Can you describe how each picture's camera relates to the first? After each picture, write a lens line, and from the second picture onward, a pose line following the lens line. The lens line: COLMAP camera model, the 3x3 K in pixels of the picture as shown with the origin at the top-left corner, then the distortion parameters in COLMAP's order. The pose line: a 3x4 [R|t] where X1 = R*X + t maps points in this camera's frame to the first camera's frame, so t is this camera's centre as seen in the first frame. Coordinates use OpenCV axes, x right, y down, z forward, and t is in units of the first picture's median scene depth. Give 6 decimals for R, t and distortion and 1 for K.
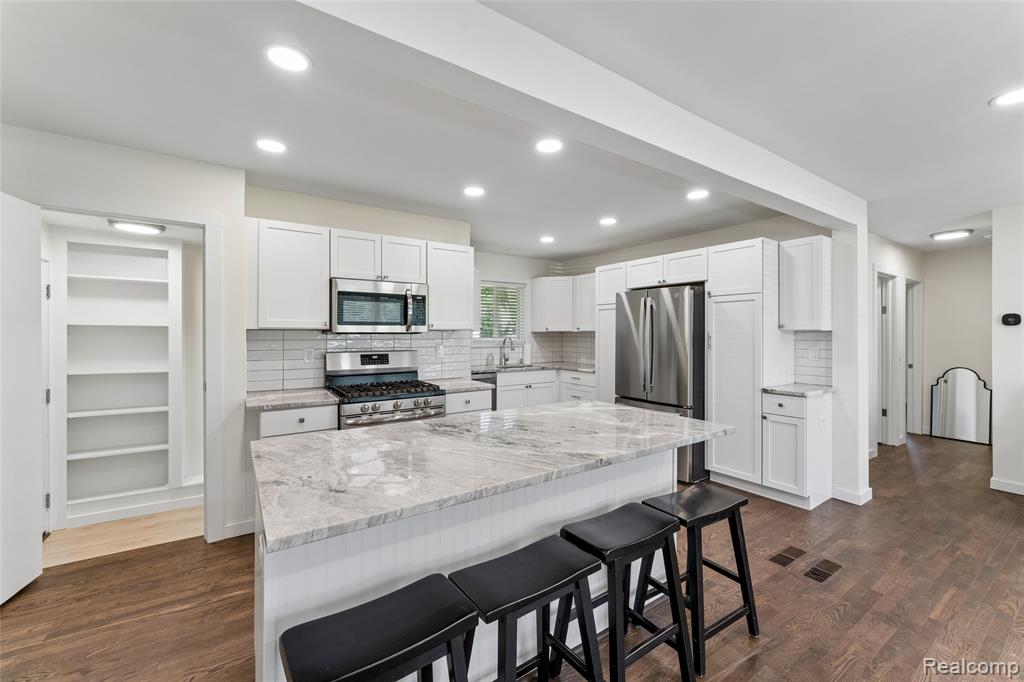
lens RADIAL K [[417.5, 0, 511.4], [0, 417.5, 335.2], [0, 0, 1]] dist [0.002417, -0.000270]
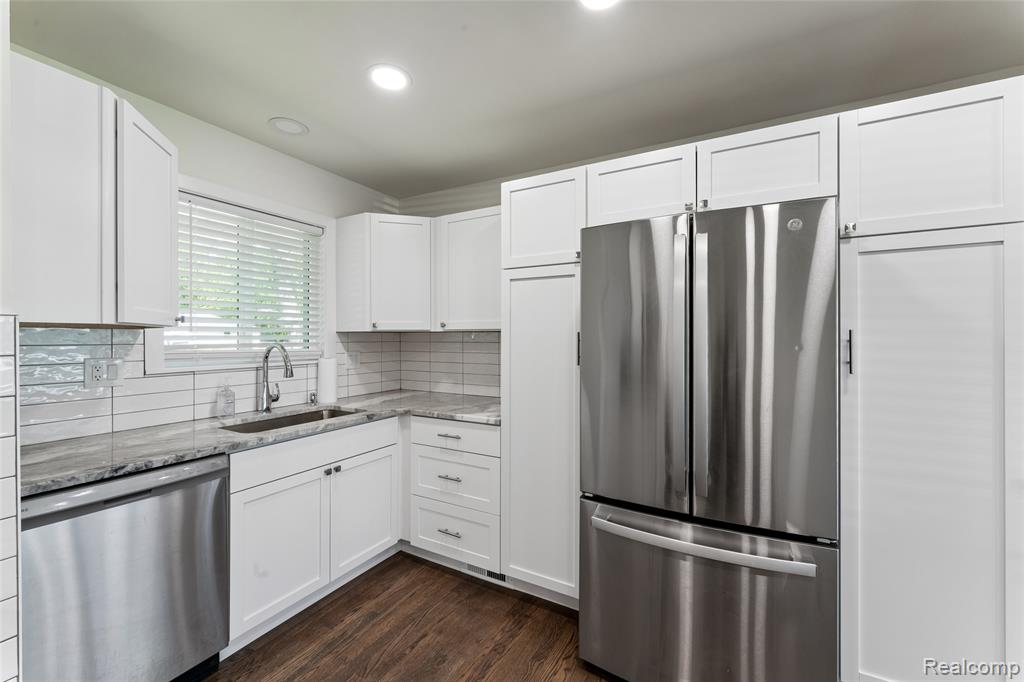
lens RADIAL K [[417.5, 0, 514.2], [0, 417.5, 335.9], [0, 0, 1]] dist [0.002417, -0.000270]
pose [[0.891954, -0.000525, 0.452127, 0.014536], [0.003702, 0.999974, -0.006144, 0.000048], [-0.452112, 0.007154, 0.891933, 0.535952]]
